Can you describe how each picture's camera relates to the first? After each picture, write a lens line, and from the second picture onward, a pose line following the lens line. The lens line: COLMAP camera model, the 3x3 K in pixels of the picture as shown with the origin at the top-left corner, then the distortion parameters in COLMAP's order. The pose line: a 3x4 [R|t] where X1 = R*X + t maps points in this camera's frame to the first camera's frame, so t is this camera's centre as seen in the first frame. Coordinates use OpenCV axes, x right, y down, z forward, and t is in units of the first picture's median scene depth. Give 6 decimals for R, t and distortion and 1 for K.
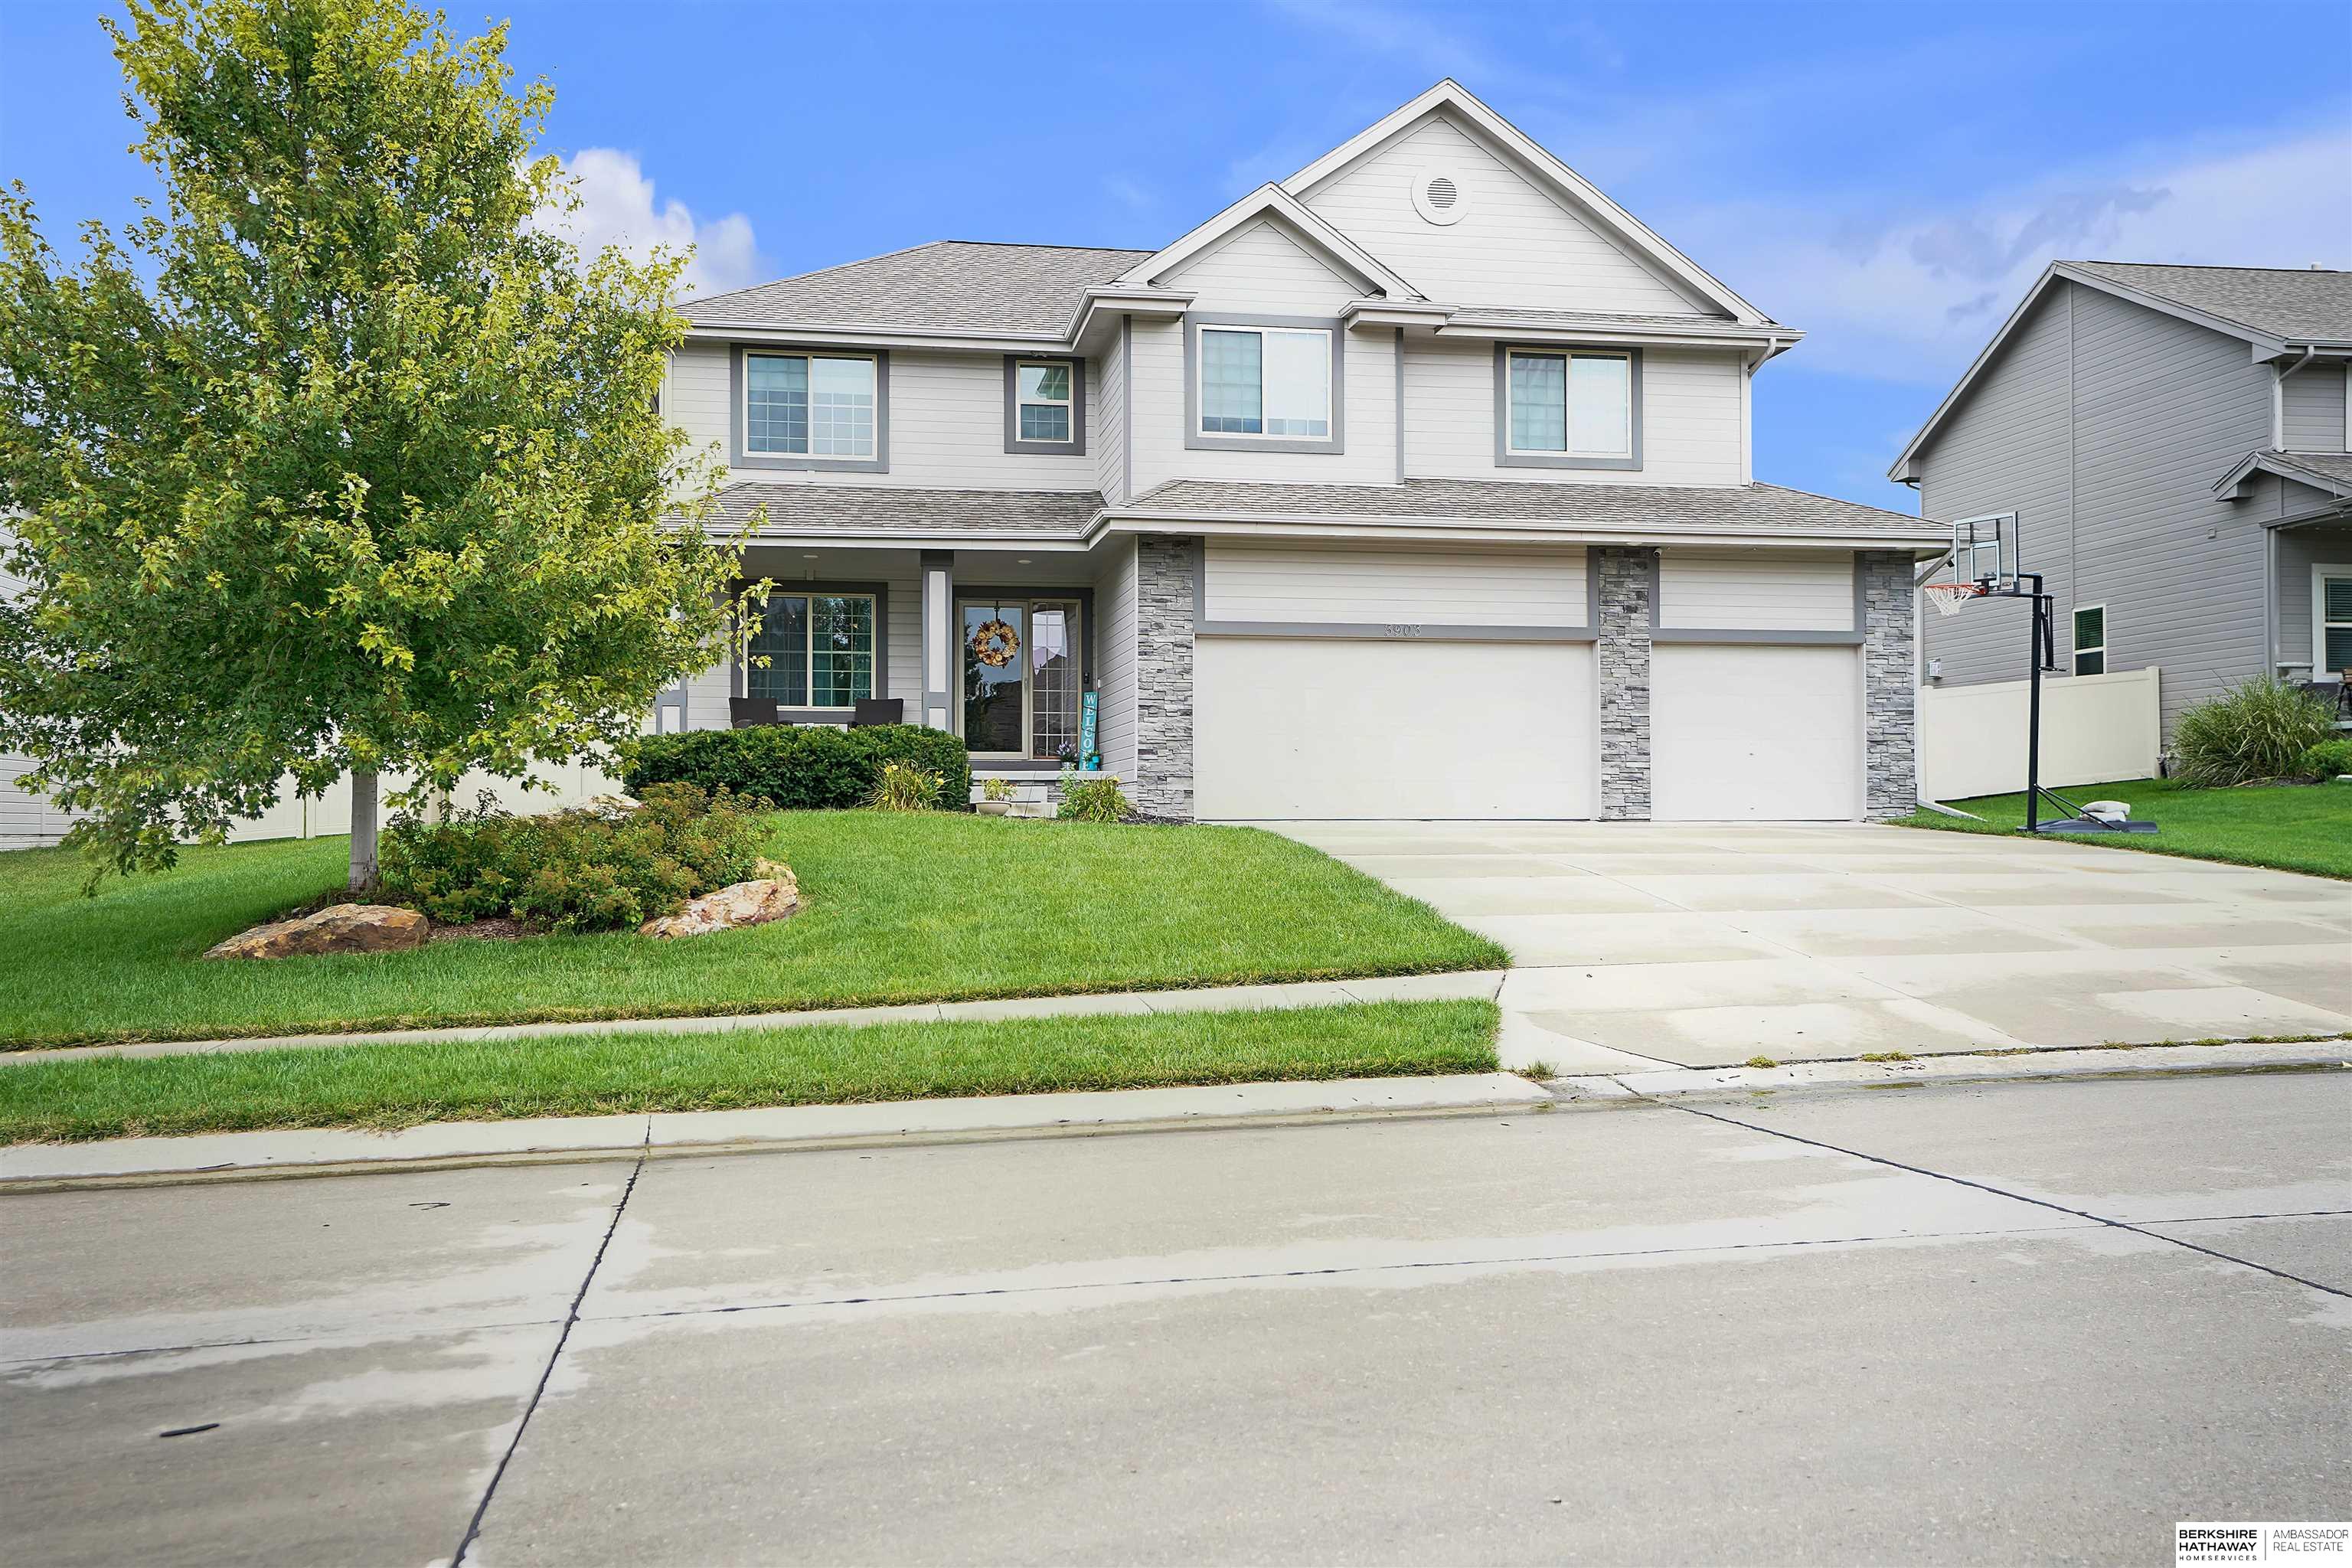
lens RADIAL K [[2034.9, 0, 1197.9], [0, 2034.9, 814.0], [0, 0, 1]] dist [0.051354, 0.006576]
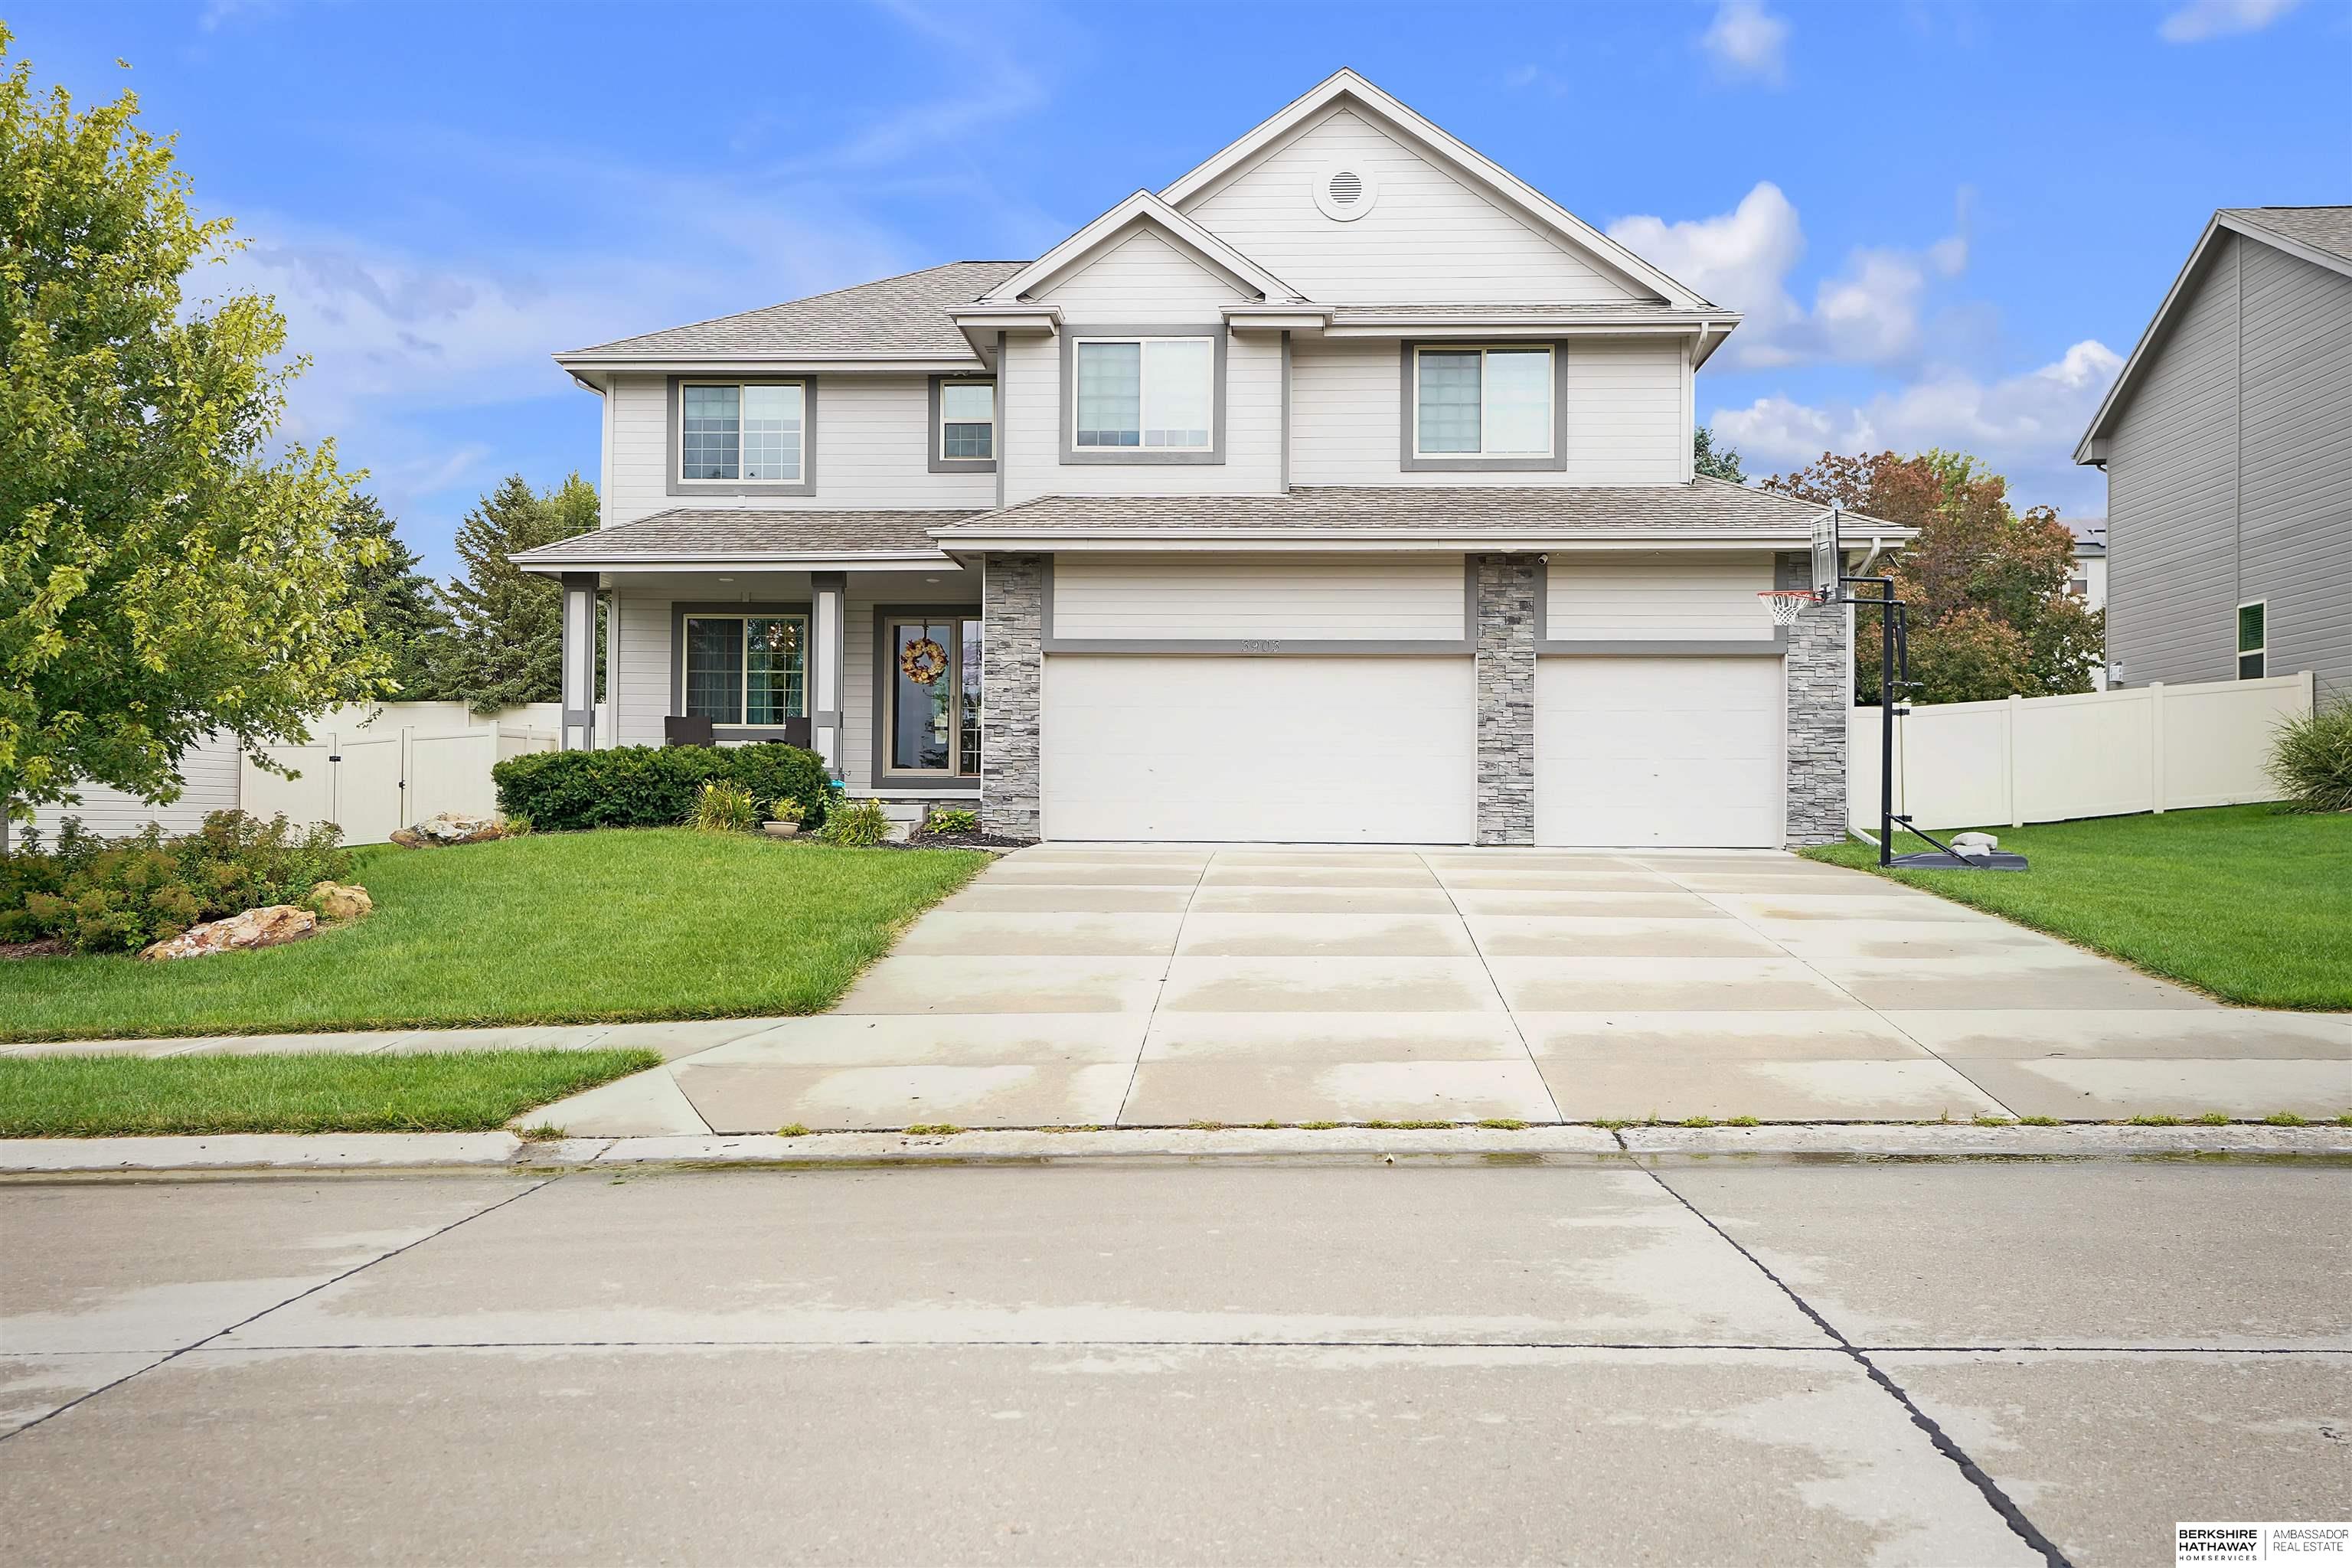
lens RADIAL K [[2034.9, 0, 1197.9], [0, 2034.9, 814.0], [0, 0, 1]] dist [0.051354, 0.006576]
pose [[0.971913, 0.008197, -0.235199, 0.287229], [-0.007967, 0.999966, 0.001928, -0.011821], [0.235207, 0.000000, 0.971945, 0.054491]]
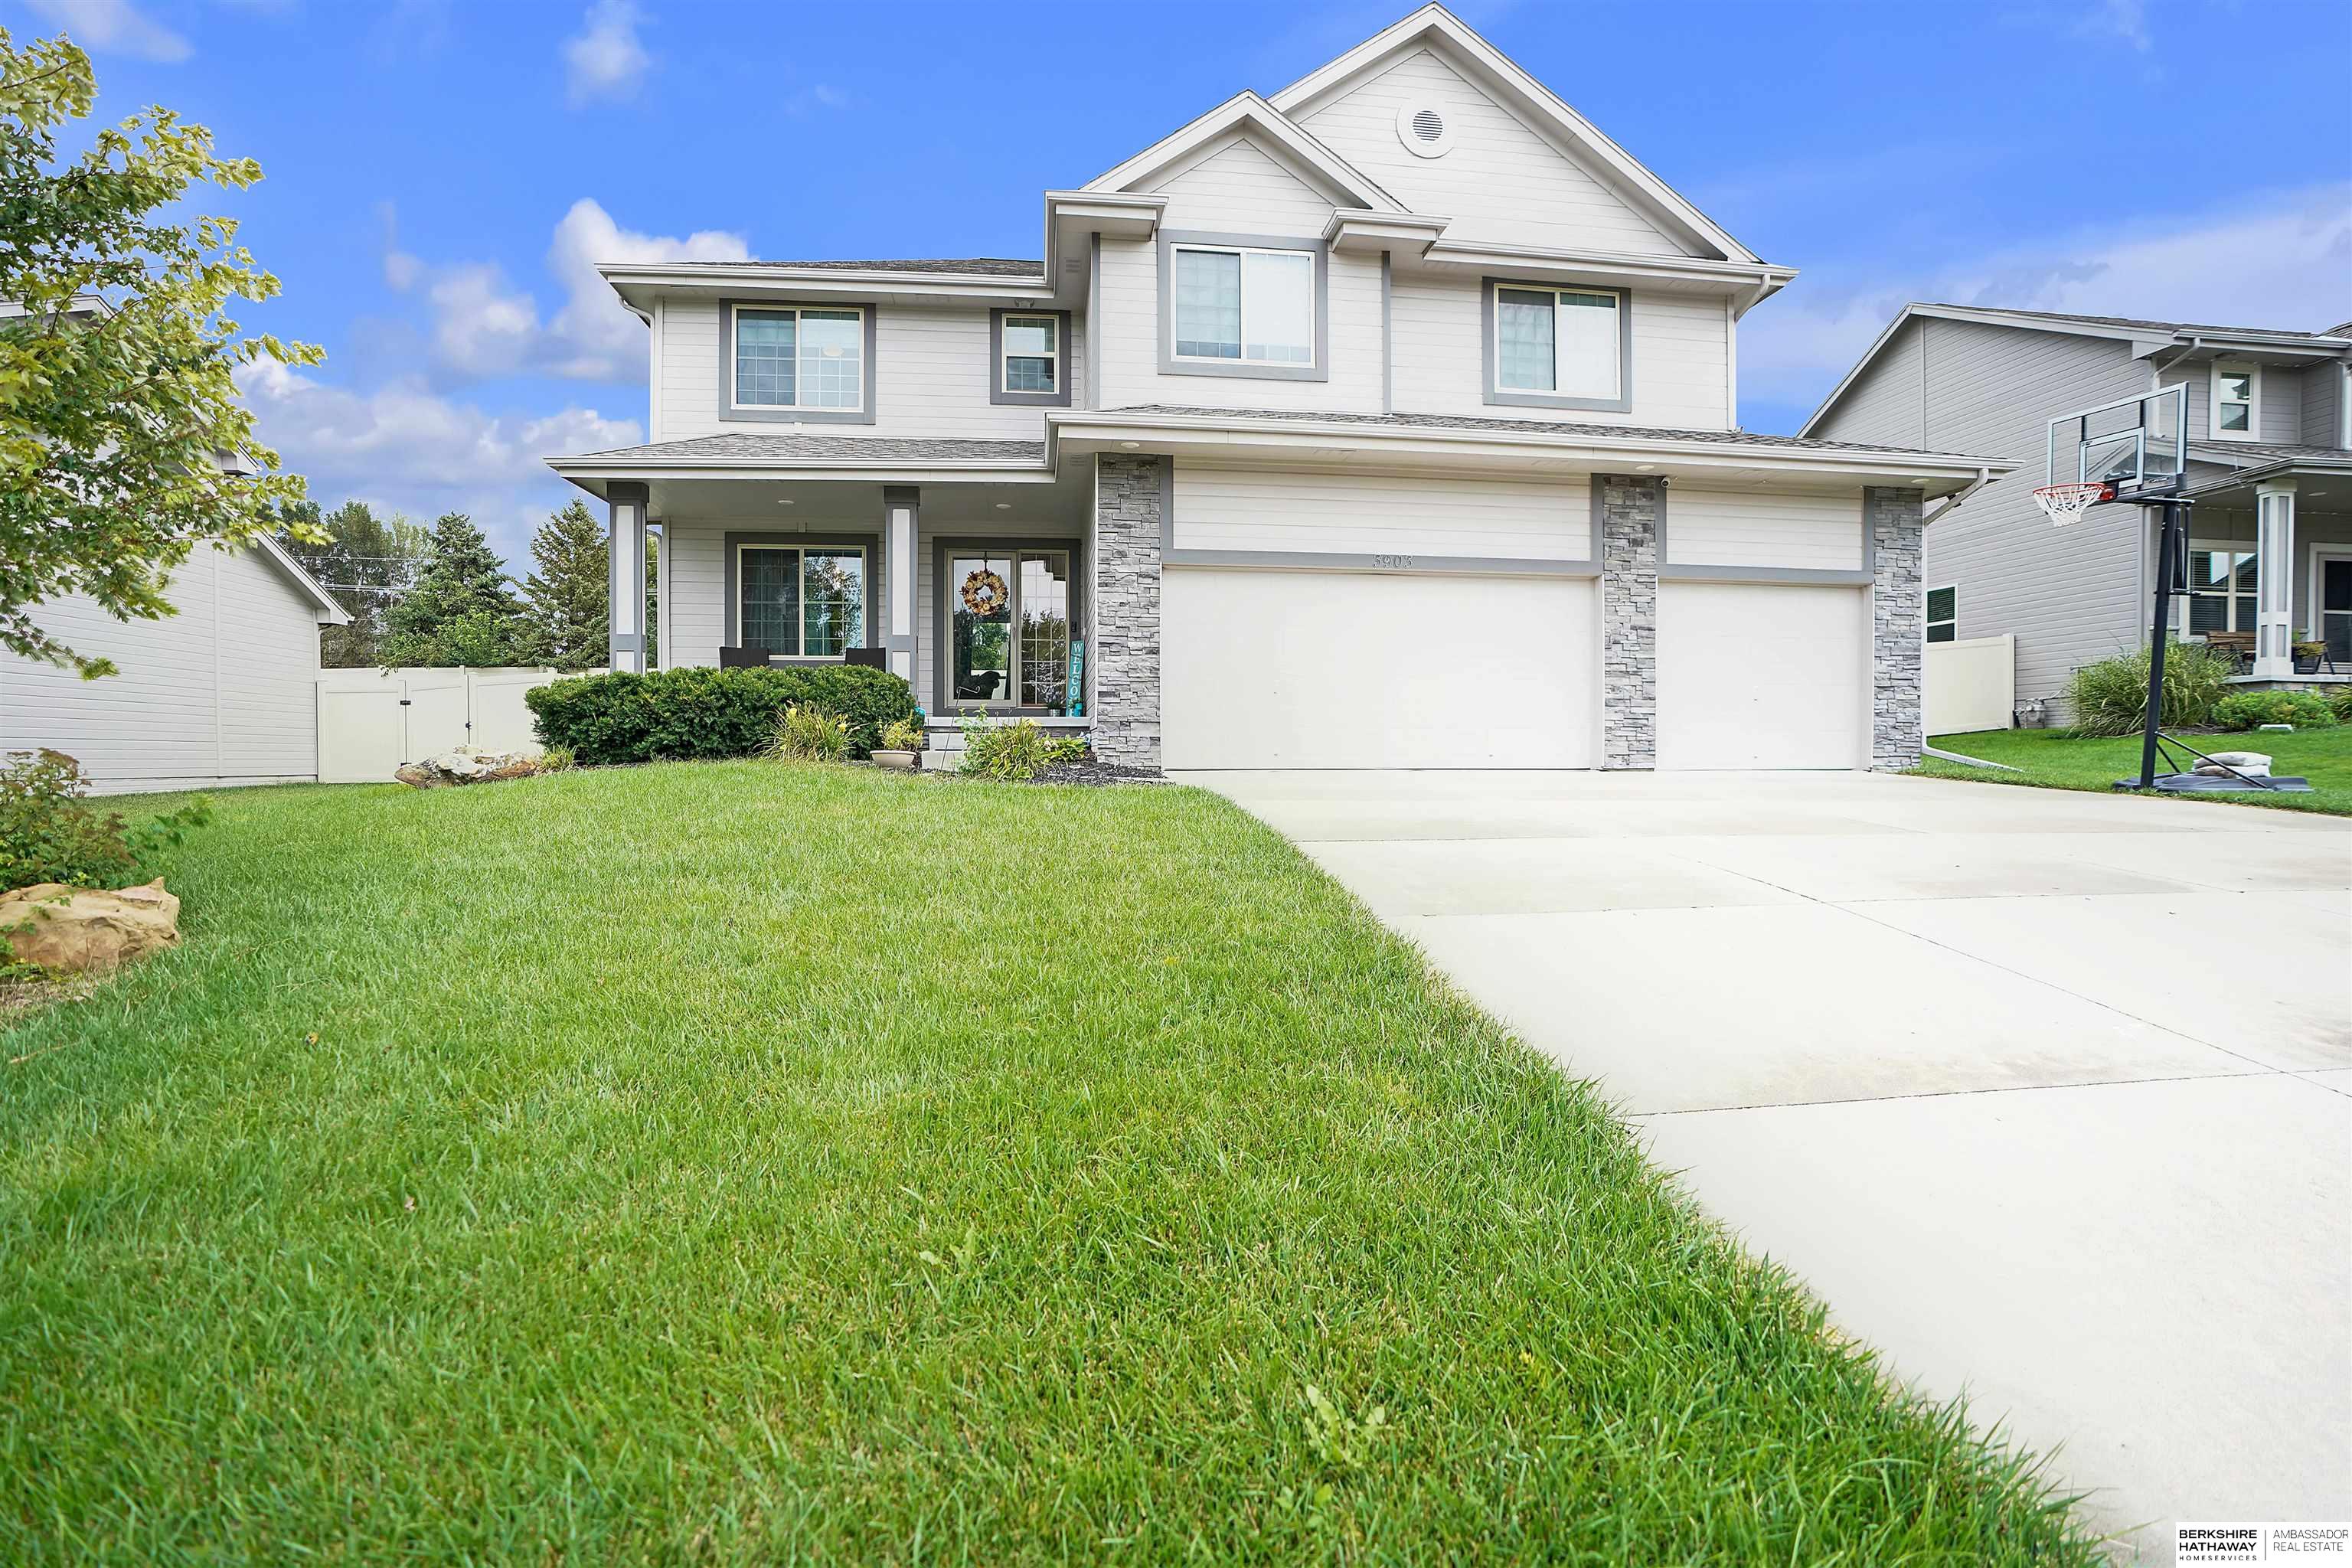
lens RADIAL K [[1091.2, 0, 1185.4], [0, 1091.2, 794.2], [0, 0, 1]] dist [-0.071085, 0.036453]
pose [[0.998469, 0.002511, -0.055254, 0.033656], [-0.000227, 0.999147, 0.041302, -0.005967], [0.055311, -0.041226, 0.997618, 0.486376]]
